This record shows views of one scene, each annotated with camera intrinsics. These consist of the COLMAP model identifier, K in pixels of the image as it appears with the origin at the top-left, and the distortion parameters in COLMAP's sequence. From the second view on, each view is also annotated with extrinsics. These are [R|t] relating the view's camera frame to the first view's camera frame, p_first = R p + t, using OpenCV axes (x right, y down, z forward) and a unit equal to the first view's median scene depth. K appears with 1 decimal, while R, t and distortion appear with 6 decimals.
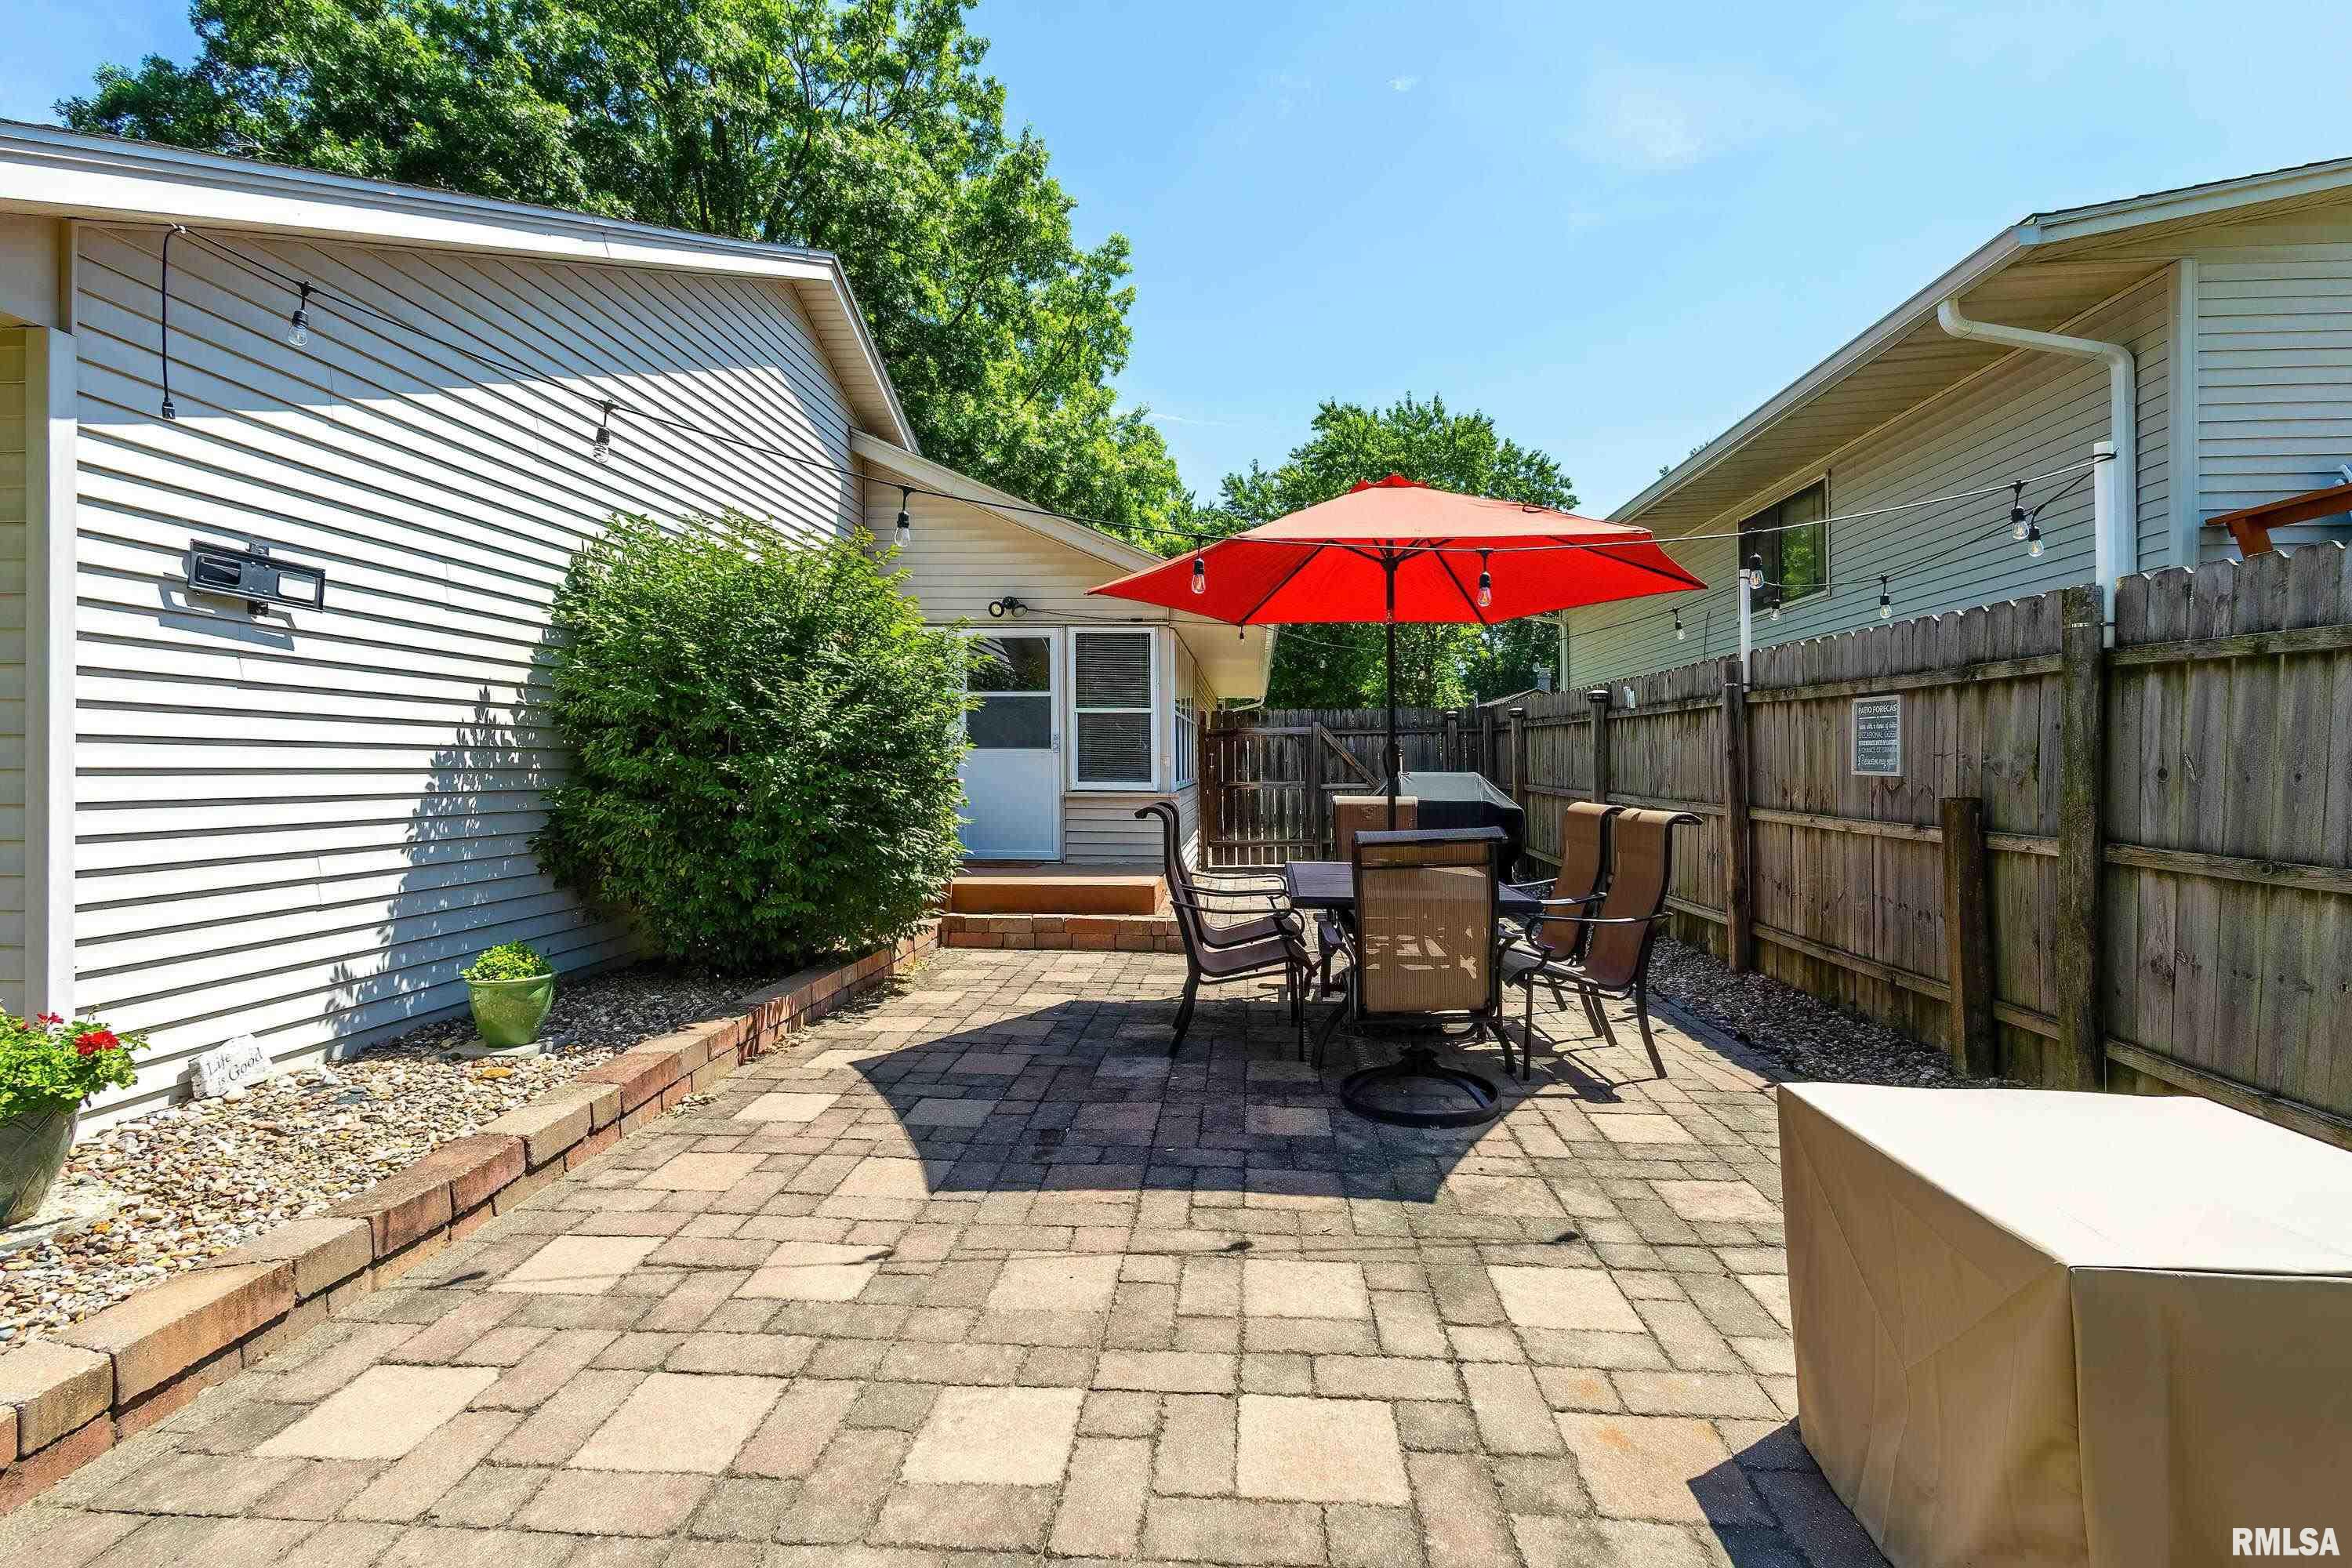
lens RADIAL K [[1106.2, 0, 1176.8], [0, 1106.2, 766.3], [0, 0, 1]] dist [0.010353, -0.003315]
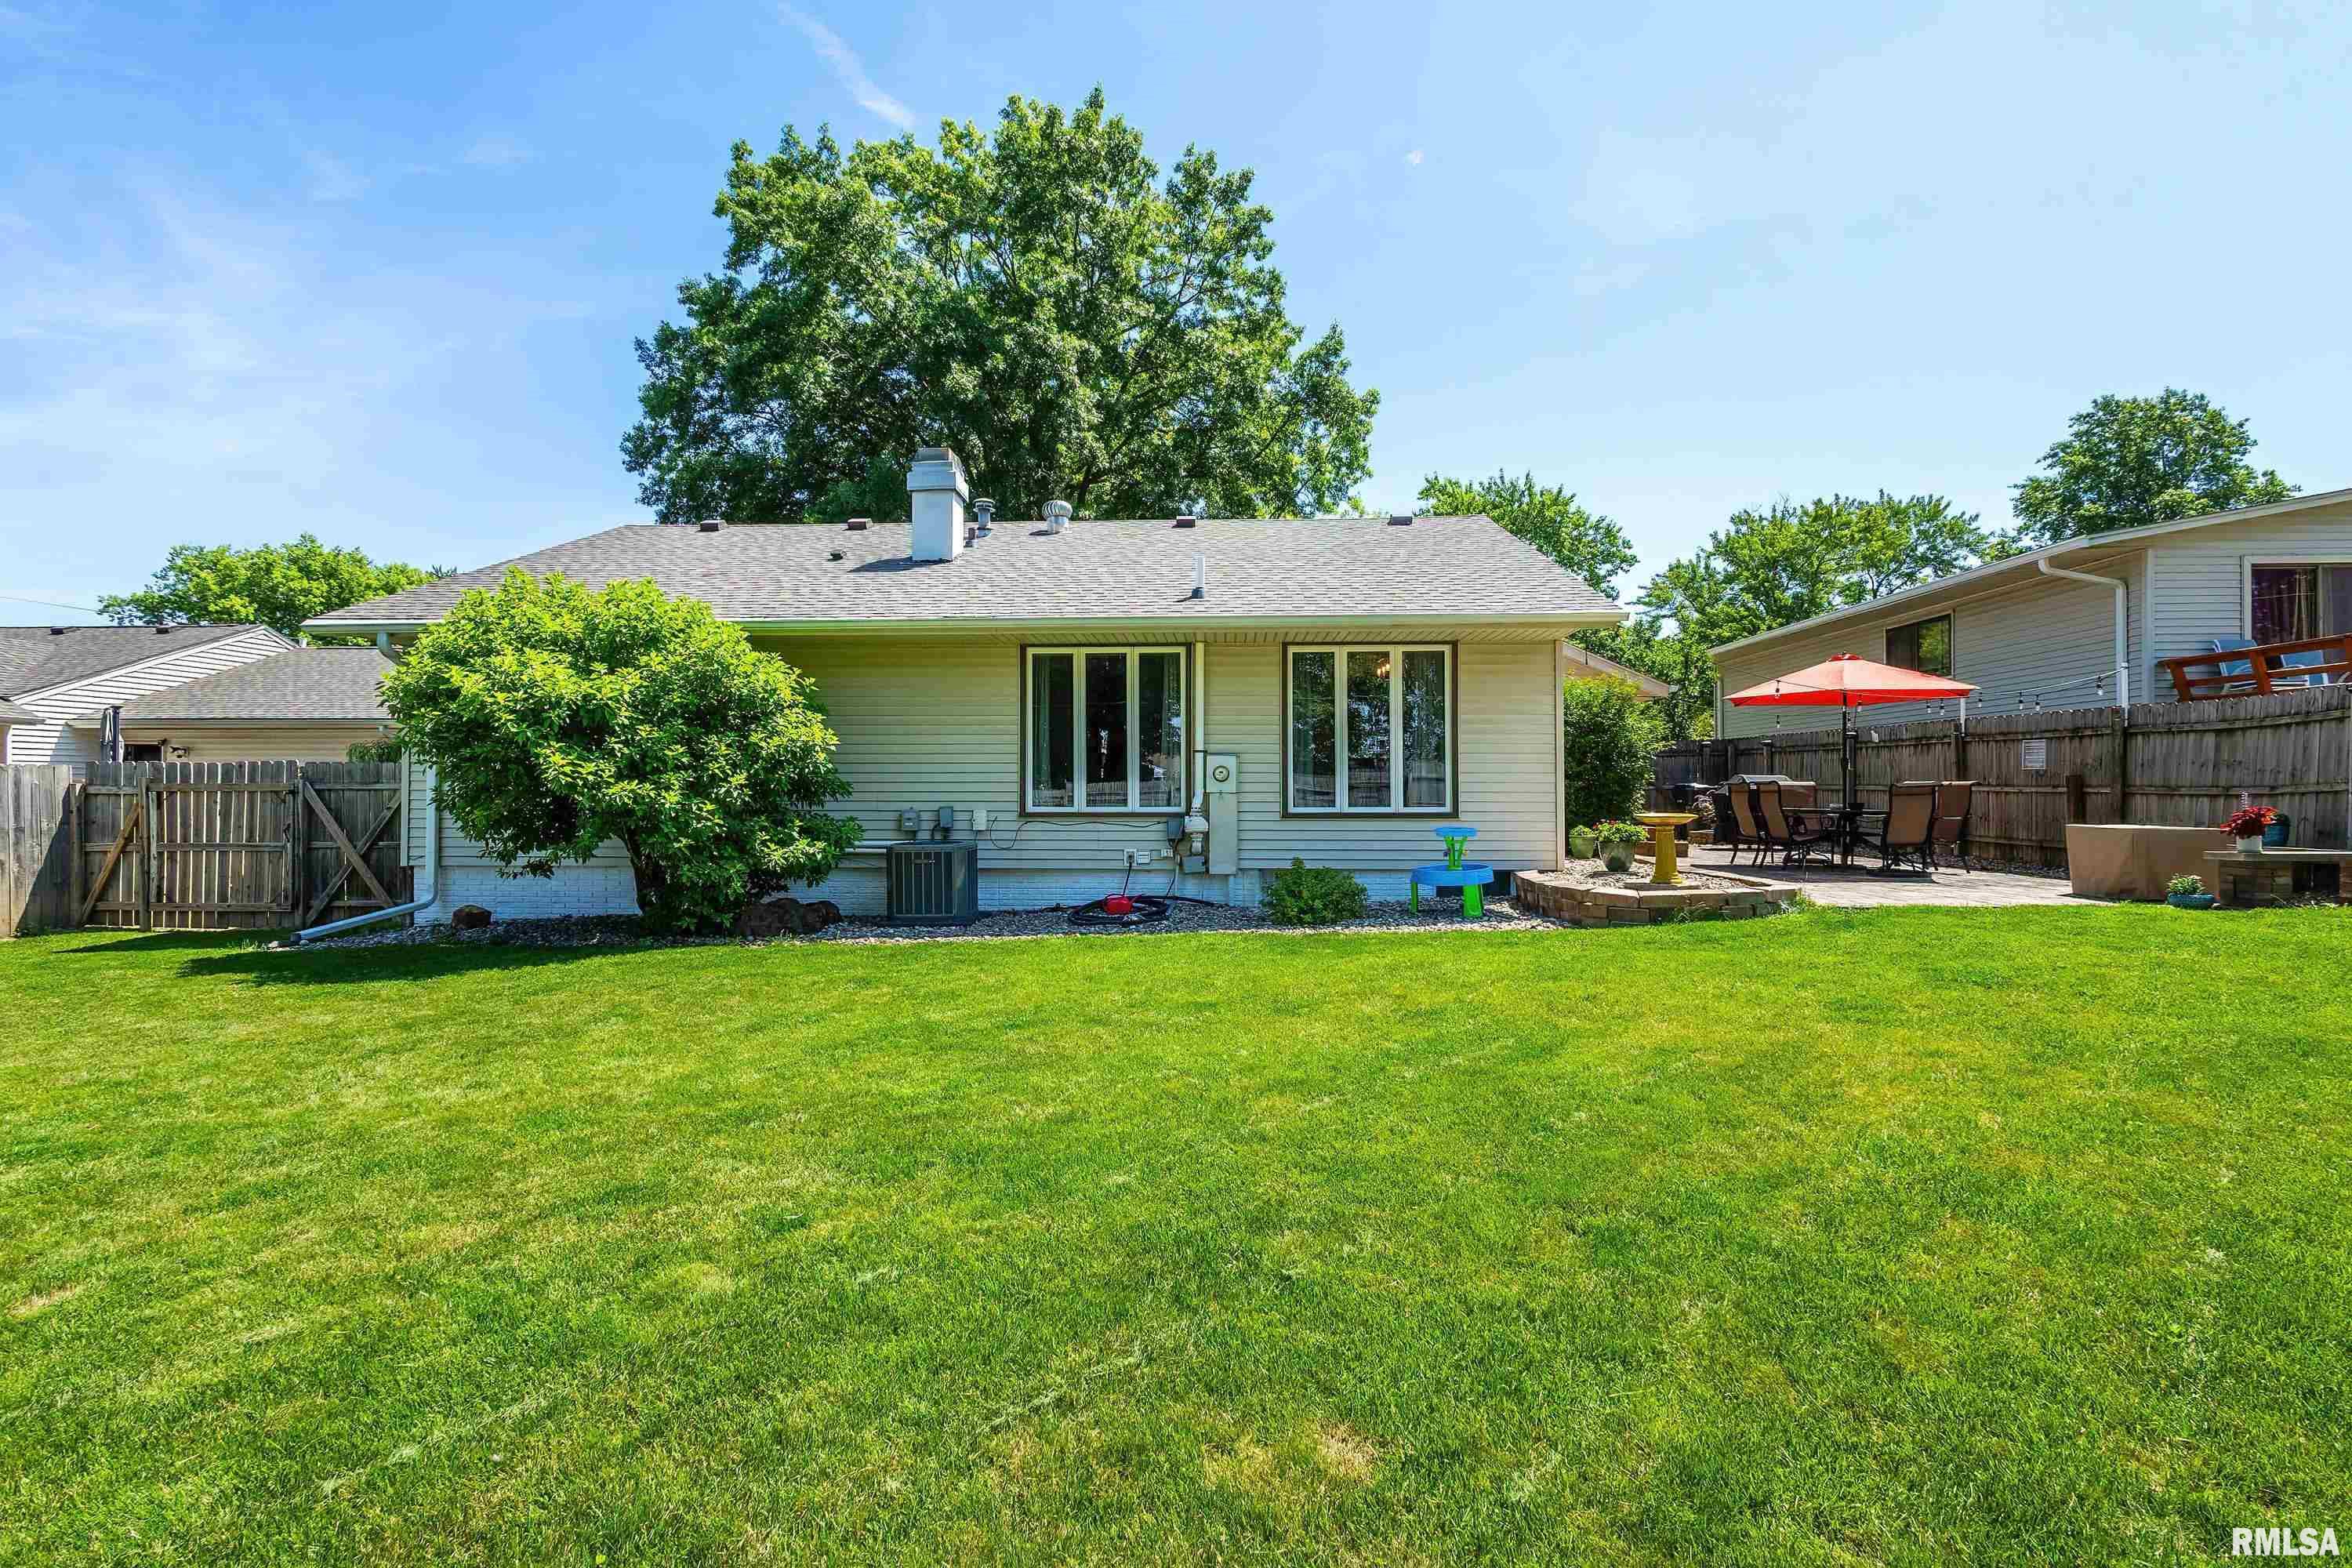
lens RADIAL K [[1106.2, 0, 1177.2], [0, 1106.2, 797.1], [0, 0, 1]] dist [0.010353, -0.003315]
pose [[0.999816, -0.001313, 0.019159, -1.232847], [0.001228, 0.999989, 0.004461, 0.050532], [-0.019165, -0.004437, 0.999806, -1.357398]]
